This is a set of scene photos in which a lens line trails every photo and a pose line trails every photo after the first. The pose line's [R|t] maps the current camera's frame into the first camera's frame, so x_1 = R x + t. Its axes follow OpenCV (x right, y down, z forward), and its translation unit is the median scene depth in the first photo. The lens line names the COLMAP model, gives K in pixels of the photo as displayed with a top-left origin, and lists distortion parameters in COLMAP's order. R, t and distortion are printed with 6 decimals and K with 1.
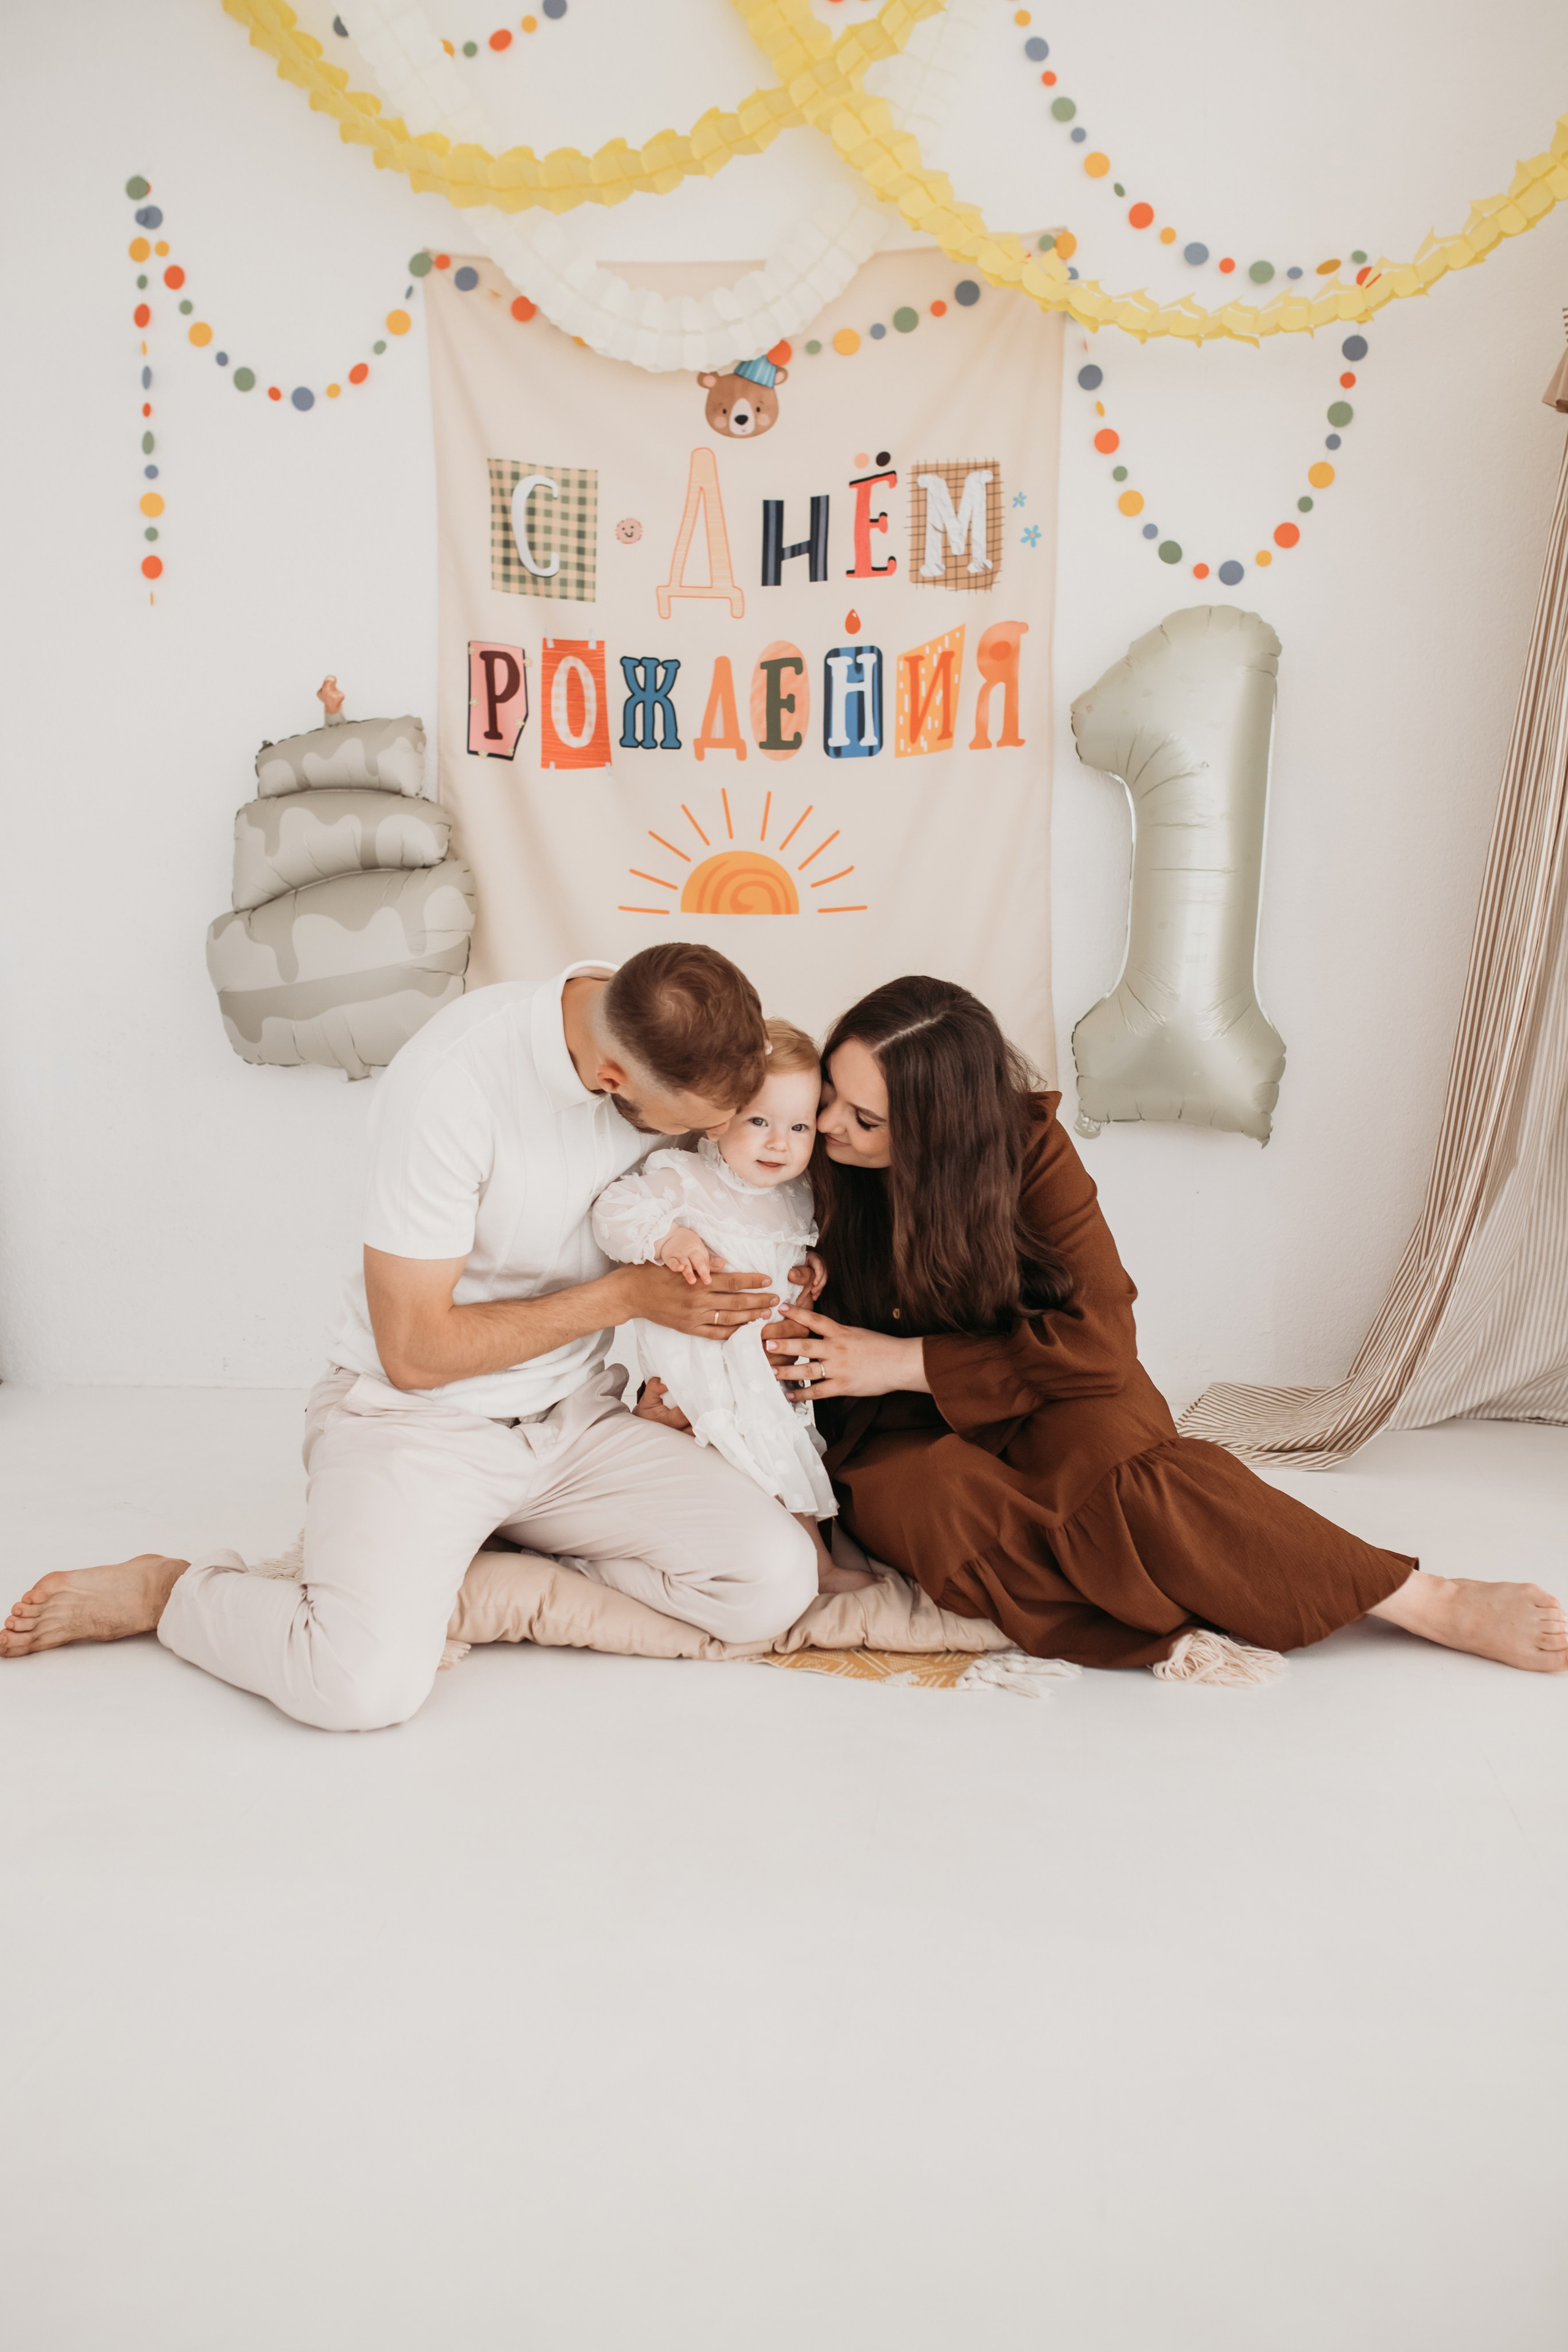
lens RADIAL K [[2480.2, 0, 778.1], [0, 2480.2, 1028.5], [0, 0, 1]] dist [-0.007919, 0.000000]
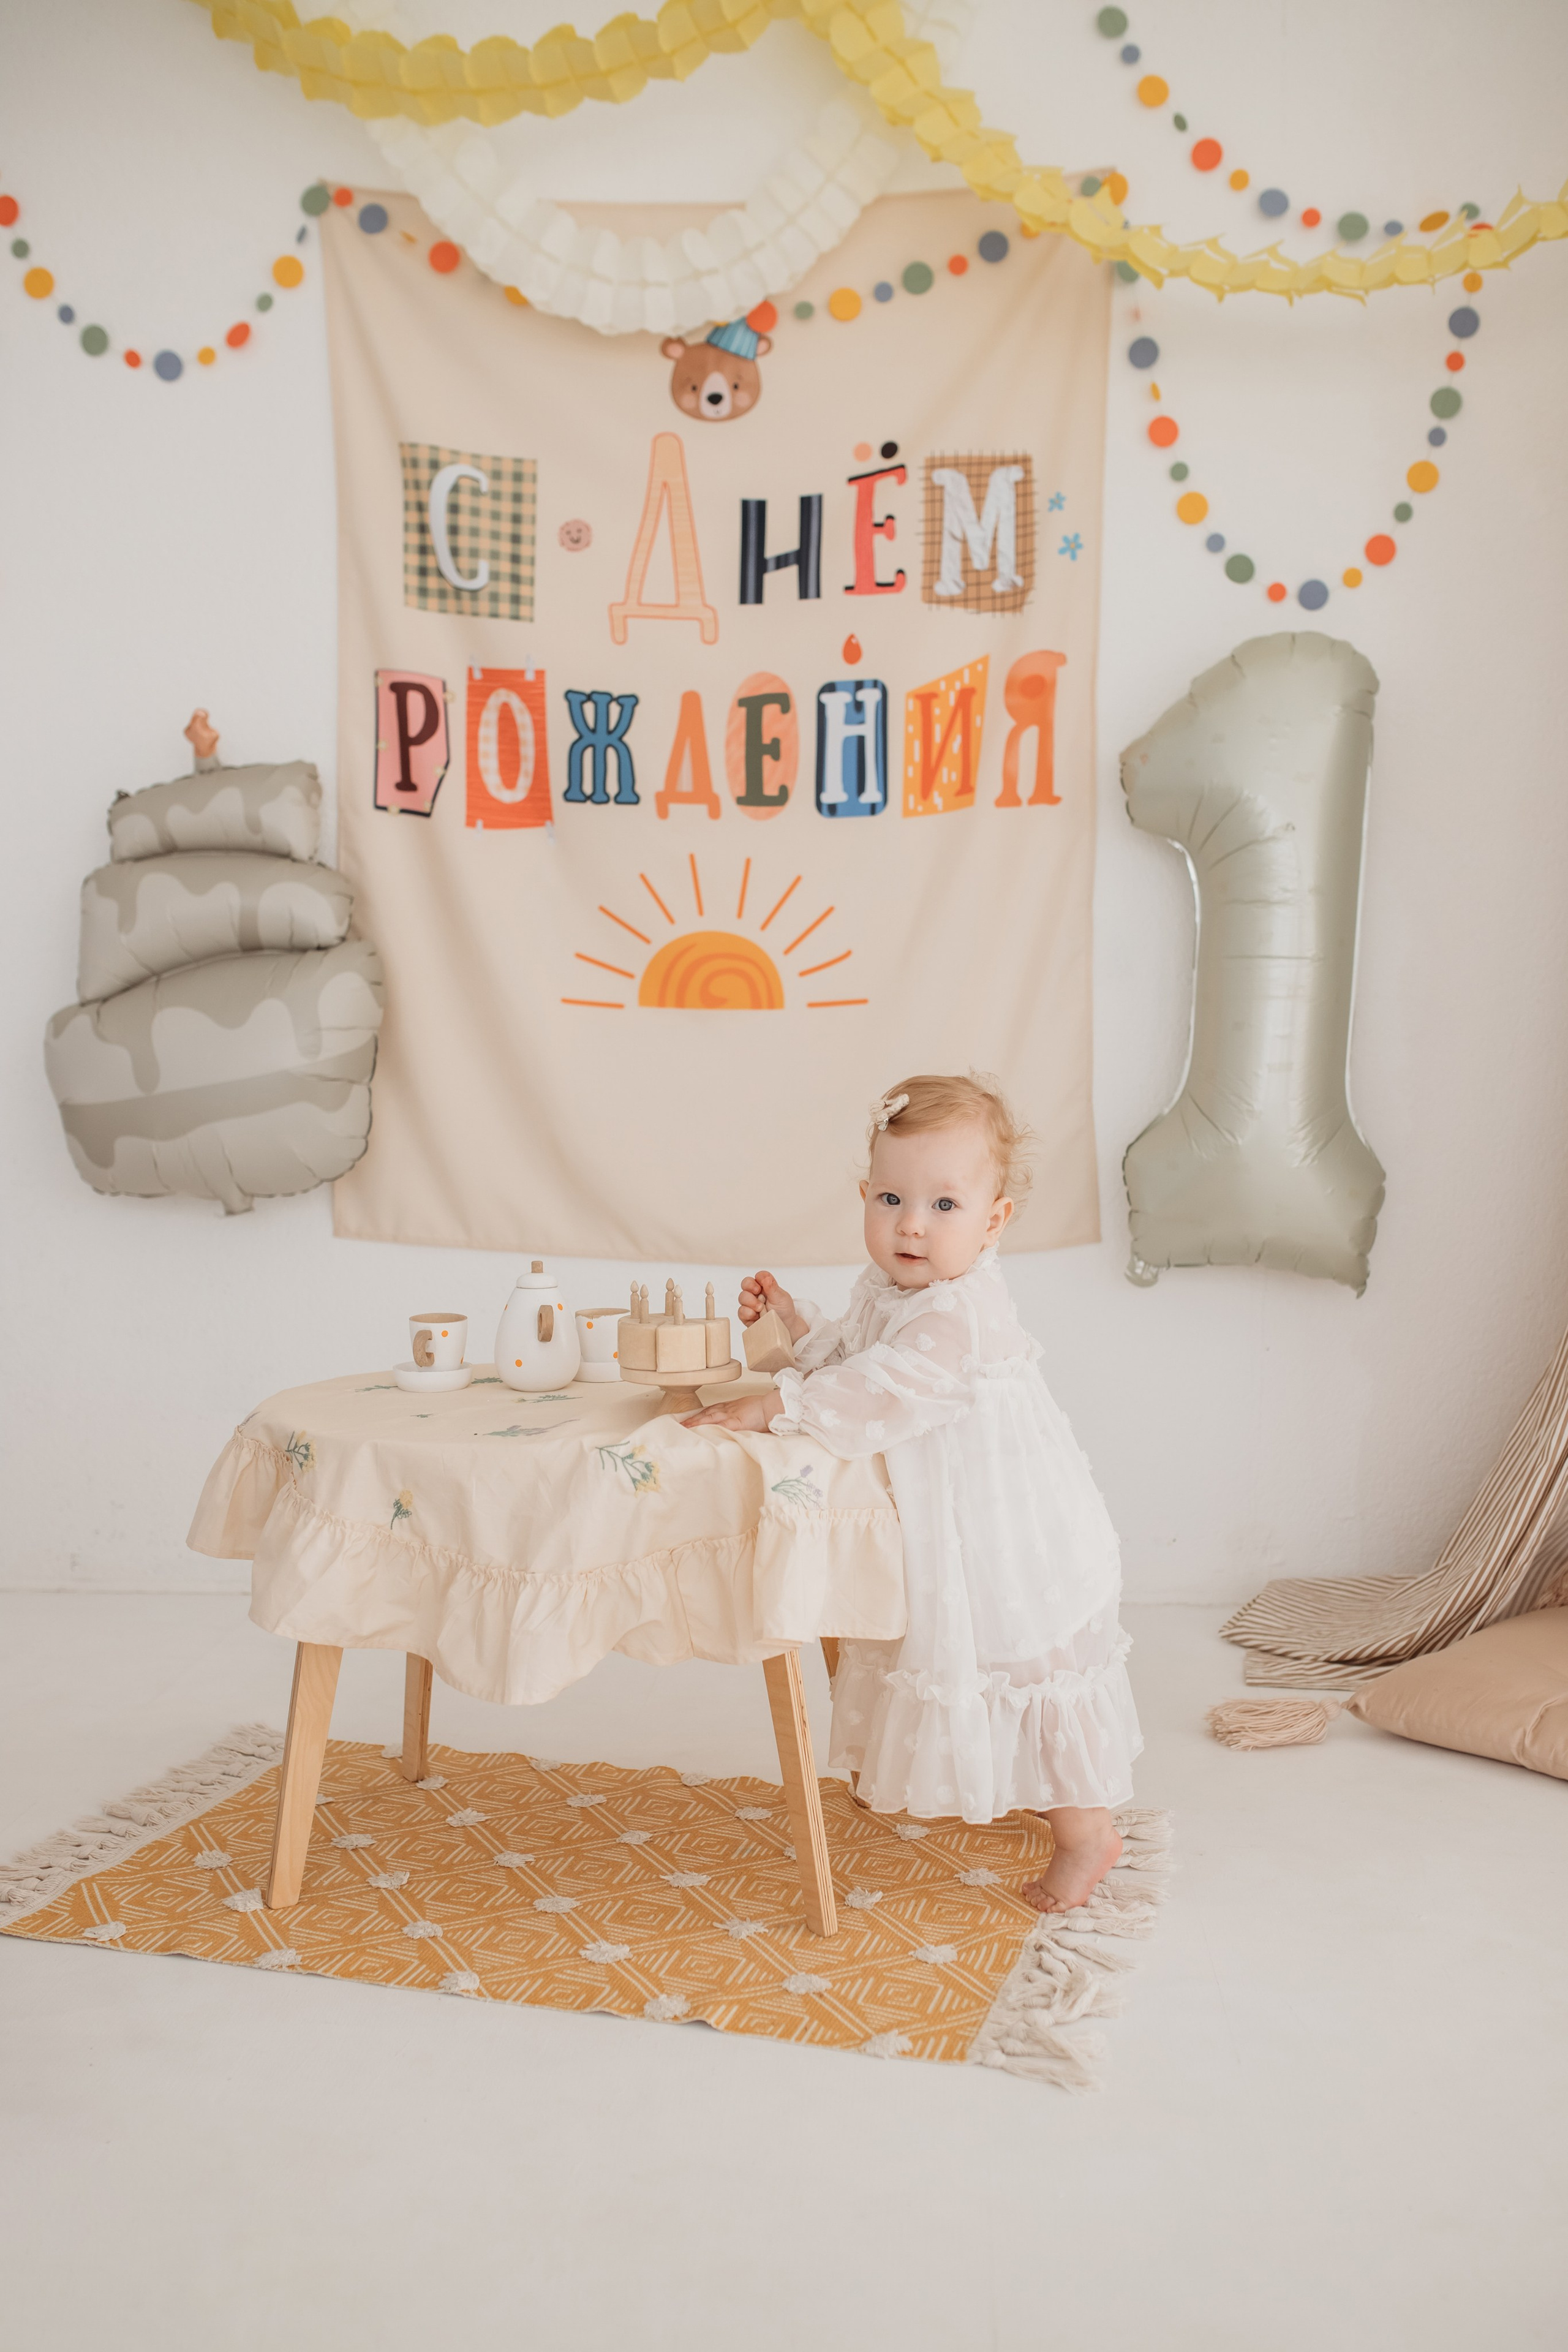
lens RADIAL K [[2480.2, 0, 858.9], [0, 2480.2, 1111.3], [0, 0, 1]] dist [-0.007919, 0.000000]
pose [[0.998264, 0.001015, 0.058882, -0.015259], [-0.001045, 0.999999, 0.000483, -0.012976], [-0.058881, -0.000544, 0.998265, 0.187382]]
